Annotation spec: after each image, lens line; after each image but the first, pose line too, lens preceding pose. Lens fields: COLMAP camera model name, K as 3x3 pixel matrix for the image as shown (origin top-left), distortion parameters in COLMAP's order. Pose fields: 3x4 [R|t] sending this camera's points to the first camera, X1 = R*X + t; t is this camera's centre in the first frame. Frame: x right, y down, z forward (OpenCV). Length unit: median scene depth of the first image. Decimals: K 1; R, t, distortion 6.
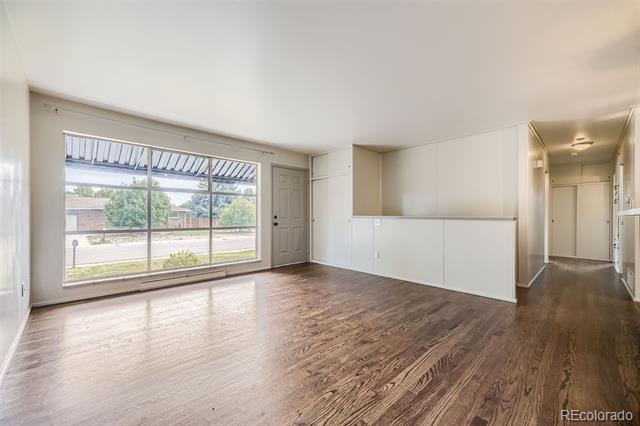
lens RADIAL K [[261.0, 0, 322.9], [0, 261.0, 216.5], [0, 0, 1]] dist [0.009989, -0.000094]
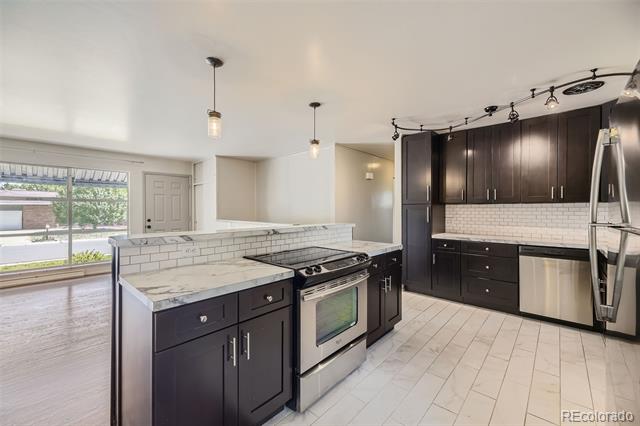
lens RADIAL K [[261.0, 0, 316.8], [0, 261.0, 210.3], [0, 0, 1]] dist [0.009989, -0.000094]
pose [[0.998093, -0.001086, 0.061723, 0.456112], [0.001028, 0.999999, 0.000972, -0.039992], [-0.061724, -0.000907, 0.998093, -0.140540]]
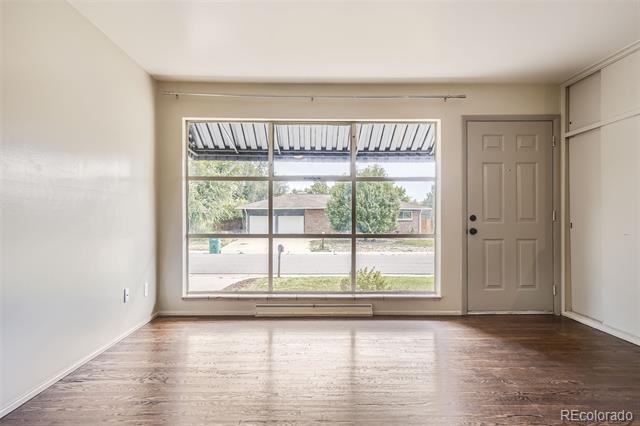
lens RADIAL K [[421.8, 0, 309.8], [0, 421.8, 219.6], [0, 0, 1]] dist [0.020325, 0.000419]
pose [[0.721596, 0.003091, -0.692307, 0.169016], [0.000858, 0.999985, 0.005359, 0.001006], [0.692314, -0.004461, 0.721583, 0.167438]]
